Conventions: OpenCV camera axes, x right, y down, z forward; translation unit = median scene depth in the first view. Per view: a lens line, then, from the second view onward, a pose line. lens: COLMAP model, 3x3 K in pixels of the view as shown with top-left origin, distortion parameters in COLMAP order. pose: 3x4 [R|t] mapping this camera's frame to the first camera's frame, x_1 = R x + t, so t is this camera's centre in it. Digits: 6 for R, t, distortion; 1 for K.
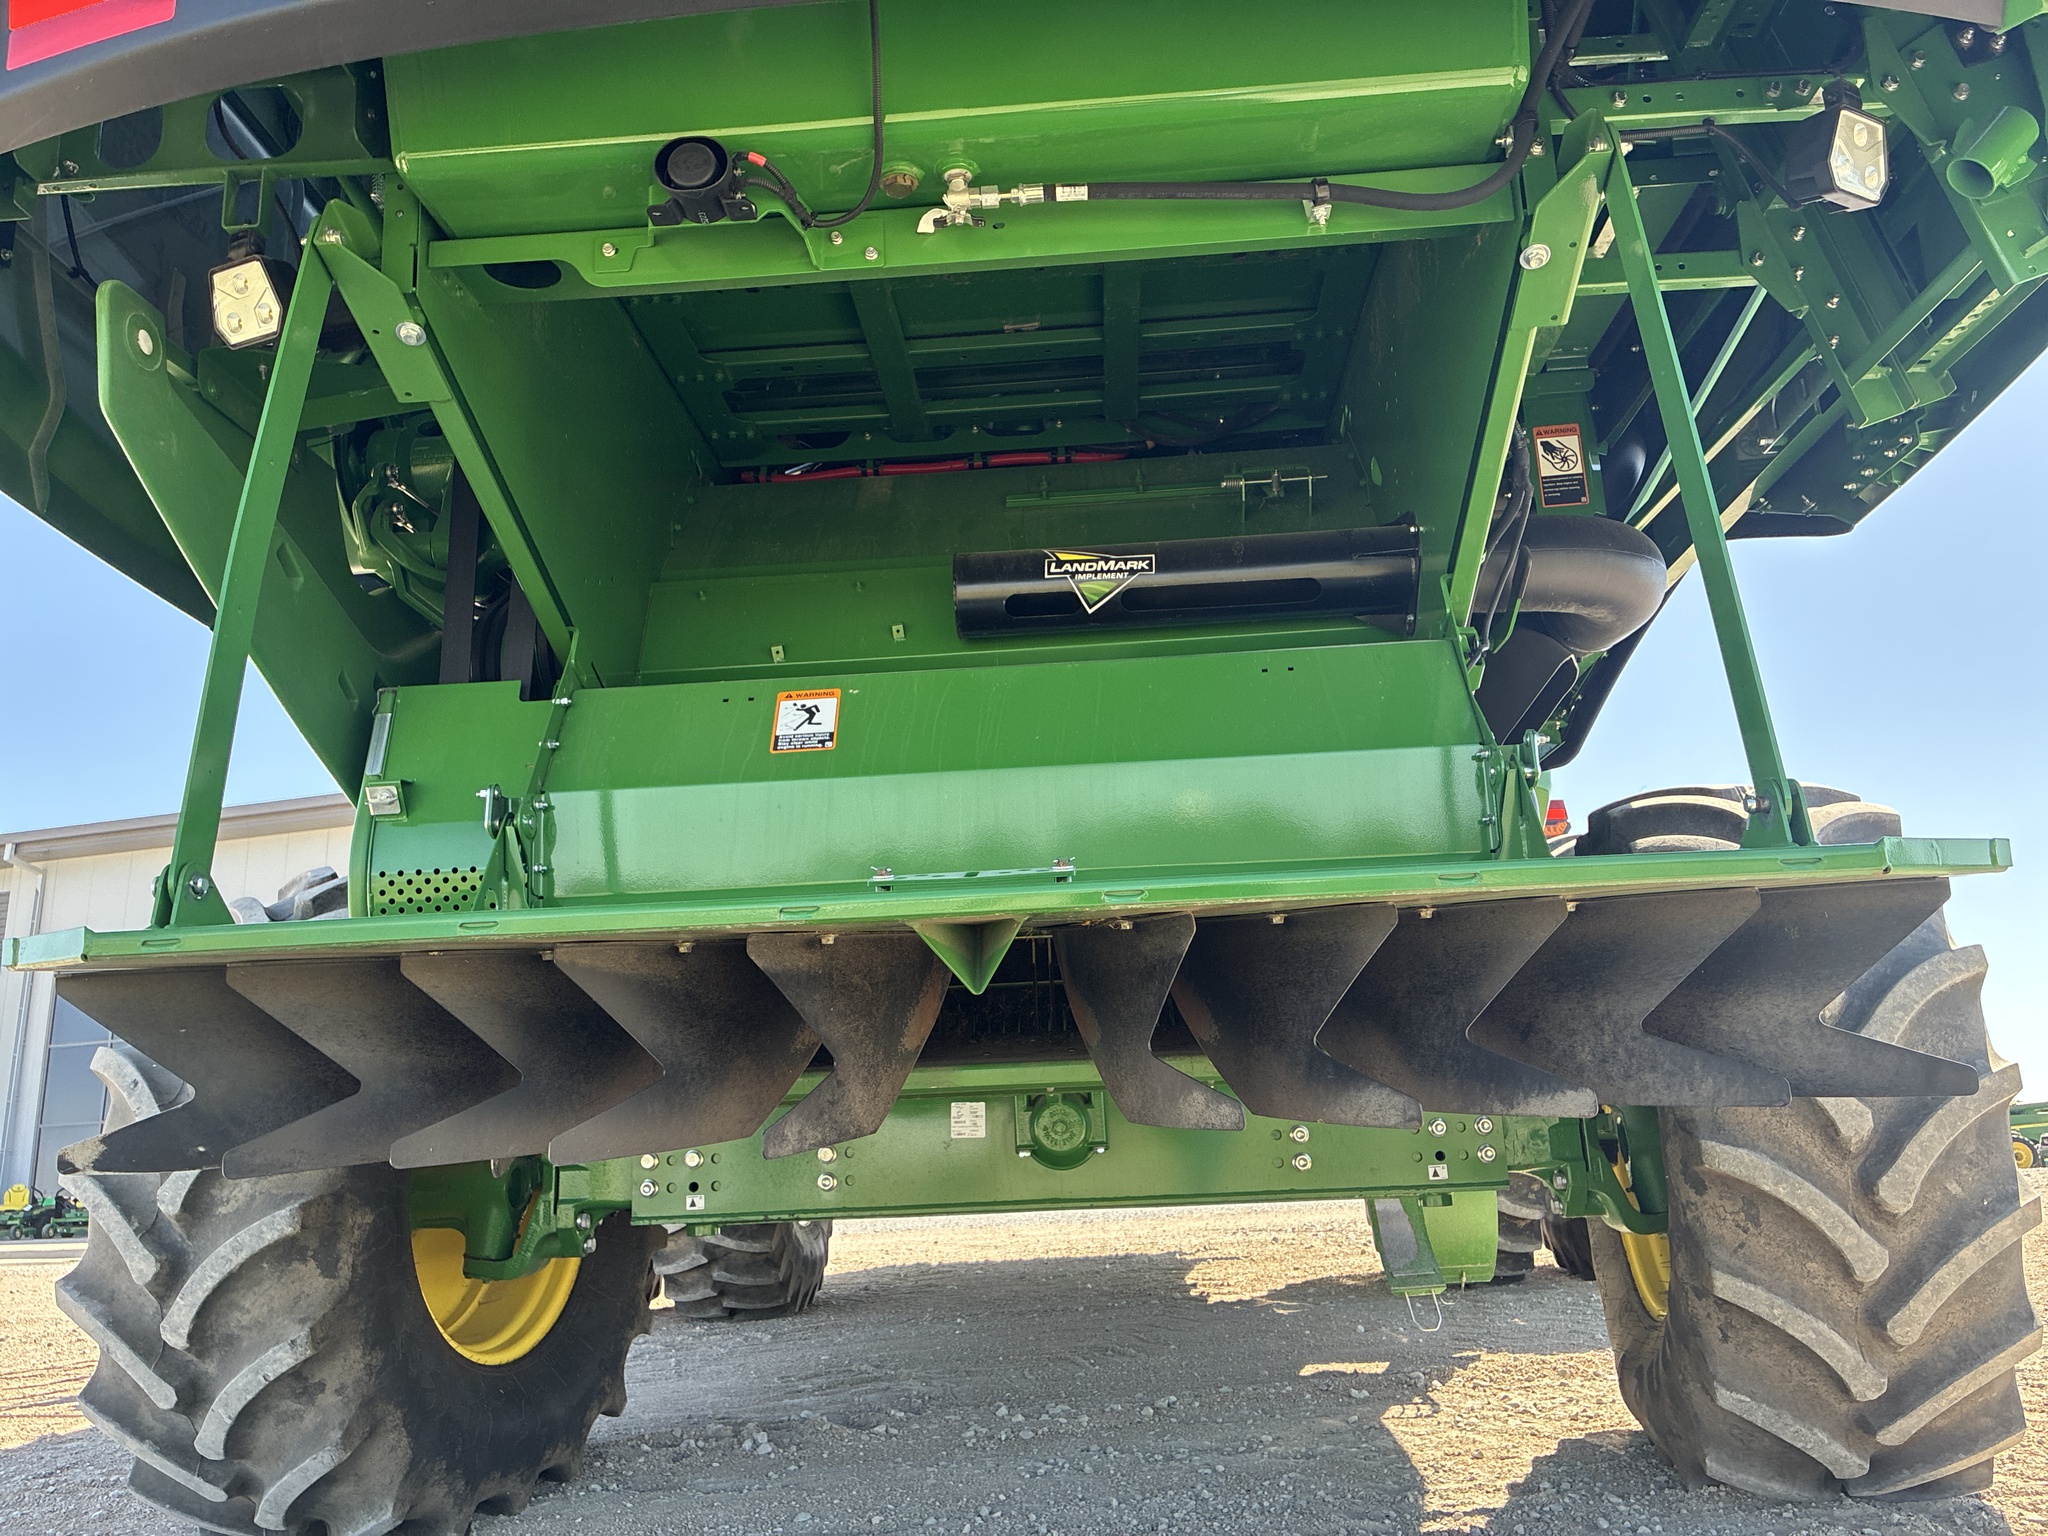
lens RADIAL K [[1536.6, 0, 1024.0], [0, 1536.6, 768.0], [0, 0, 1]] dist [0.070225, -0.096451]
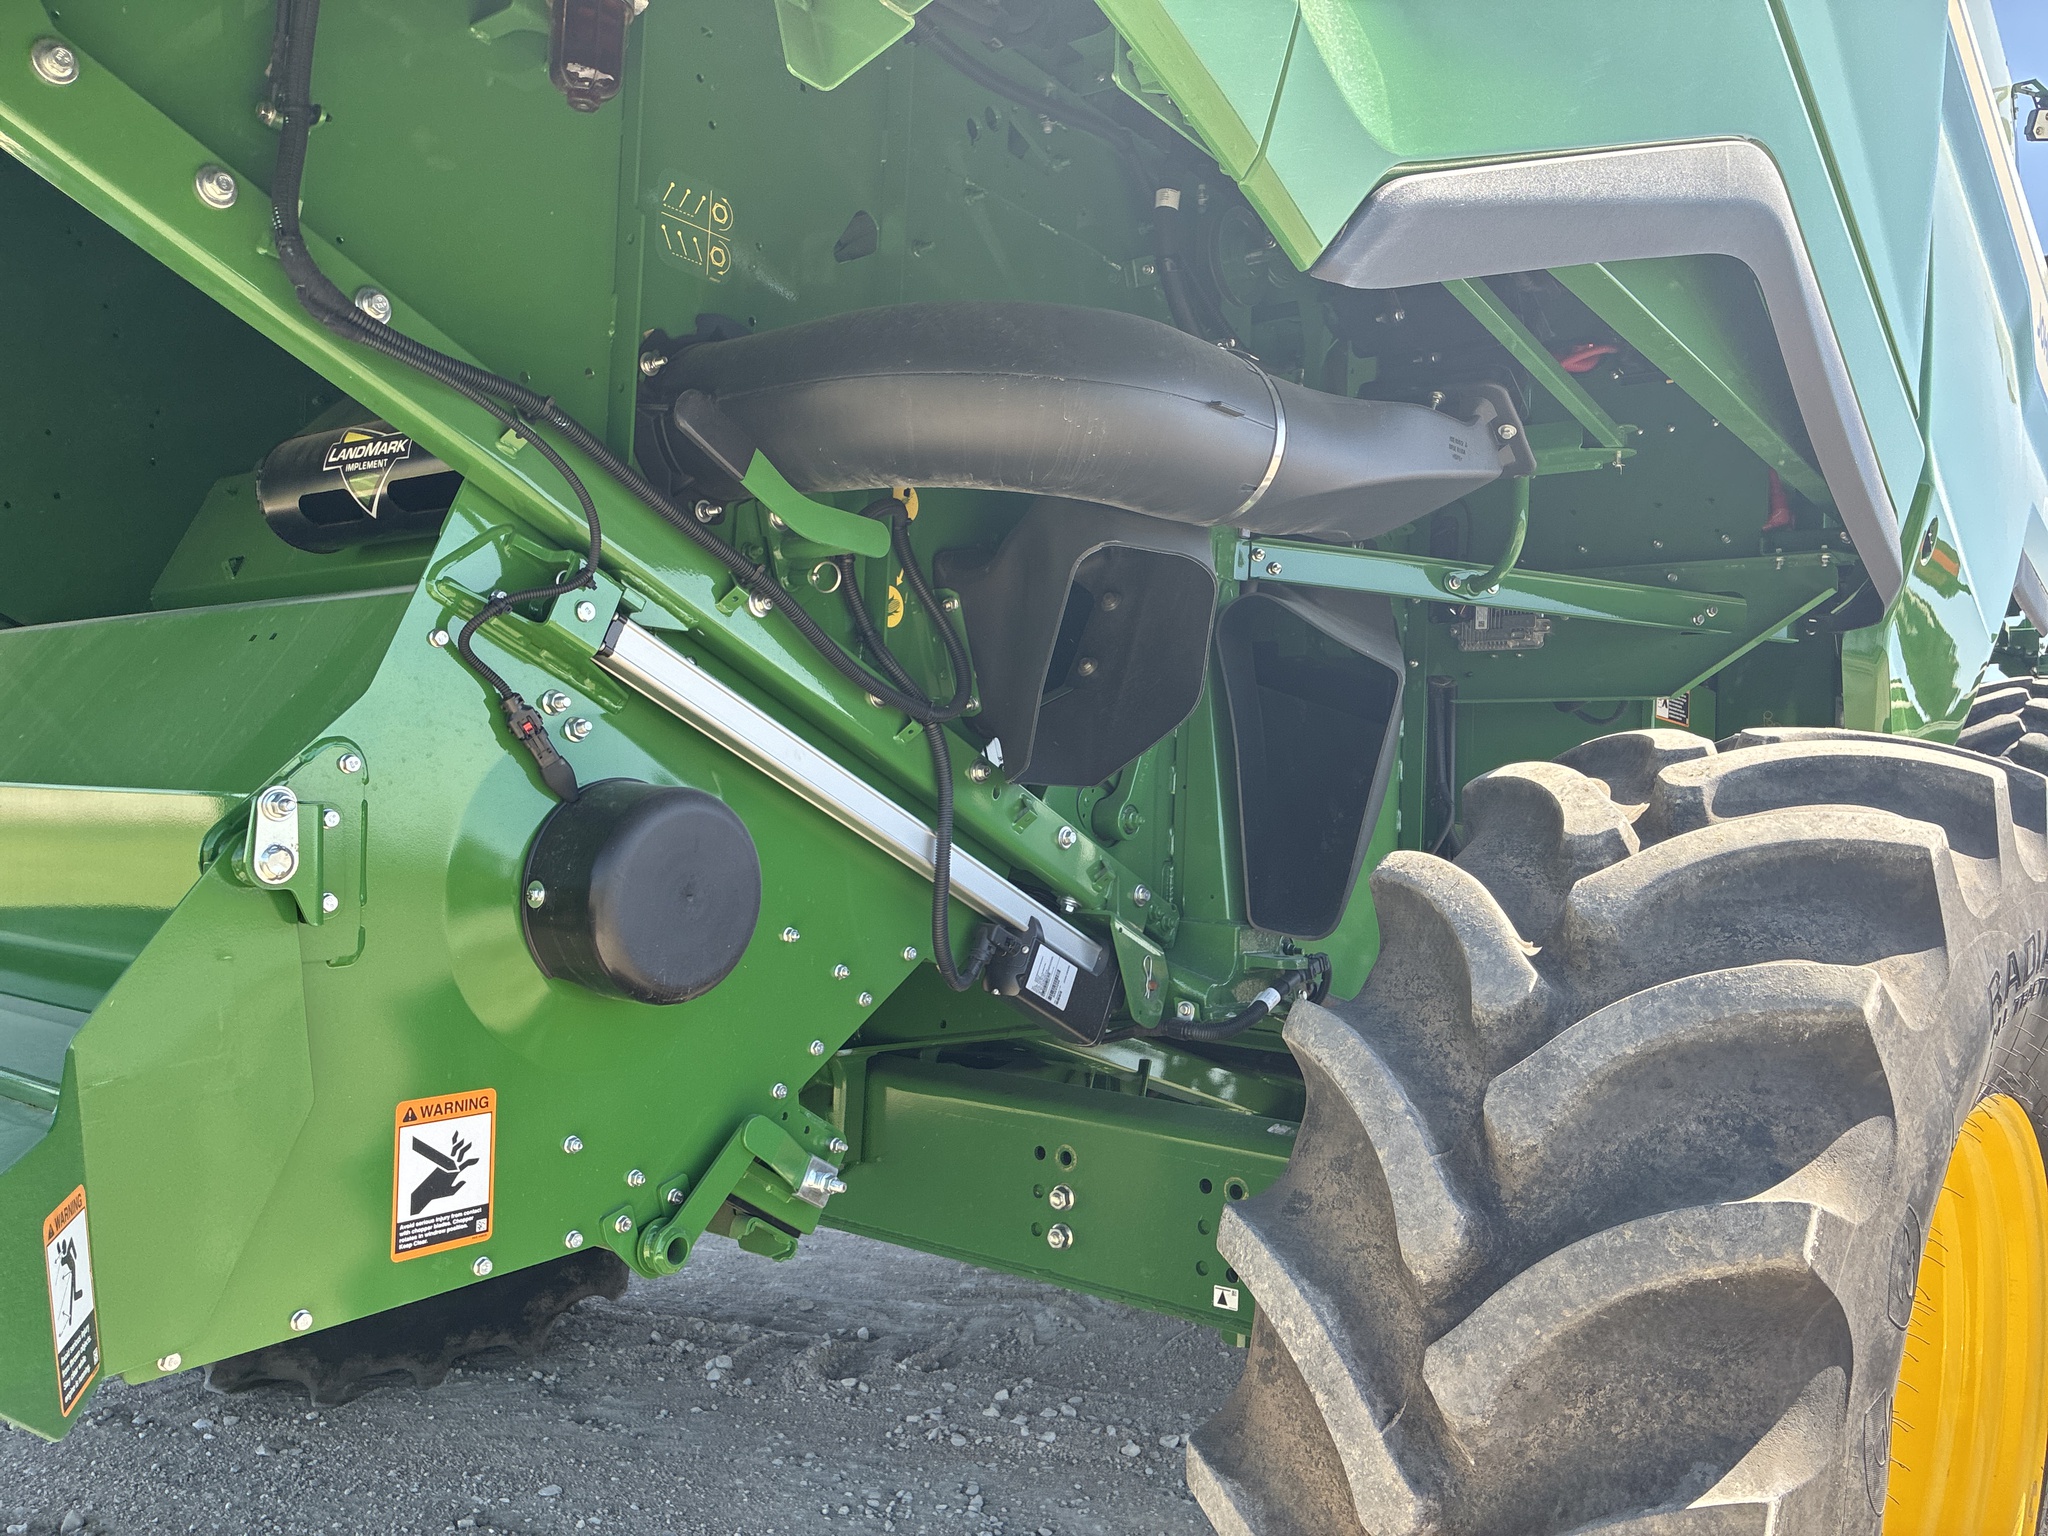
lens RADIAL K [[1565.3, 0, 1024.0], [0, 1565.3, 768.0], [0, 0, 1]] dist [0.020283, -0.002226]
pose [[0.822253, 0.055800, -0.566379, 0.669473], [0.044175, 0.985922, 0.161267, -0.085847], [0.567404, -0.157622, 0.808213, 0.535478]]
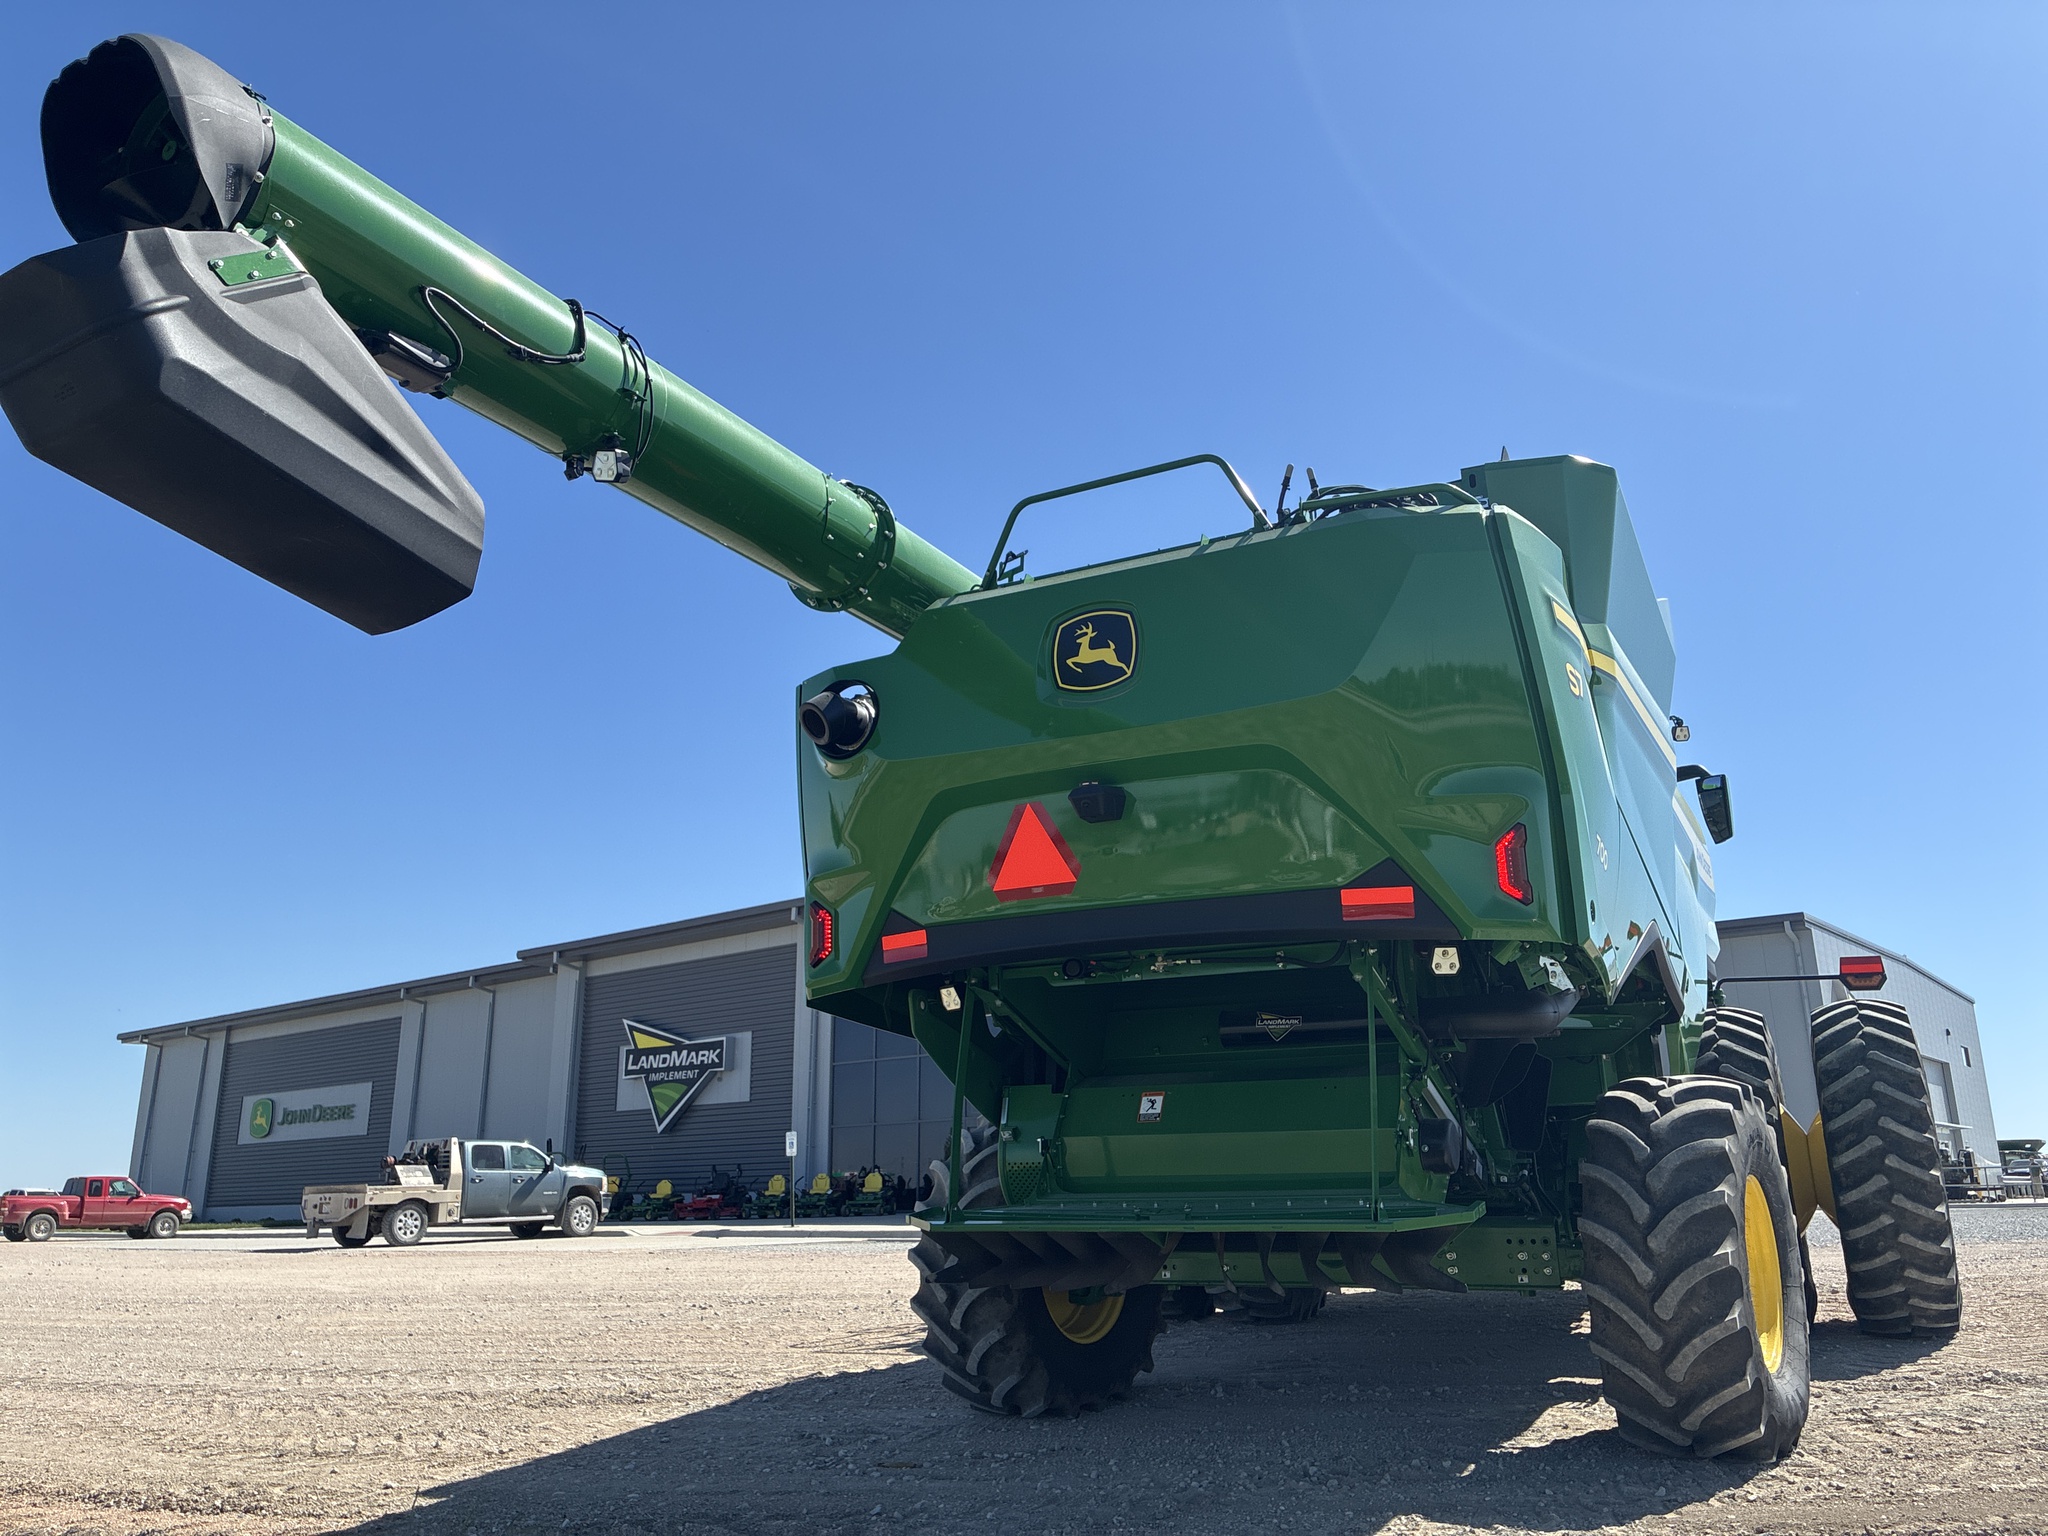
lens RADIAL K [[1565.3, 0, 1024.0], [0, 1565.3, 768.0], [0, 0, 1]] dist [0.020283, -0.002226]
pose [[0.911093, -0.081282, -0.404107, 0.649927], [0.086770, 0.996217, -0.004747, -0.506429], [0.402964, -0.030739, 0.914699, -1.242785]]
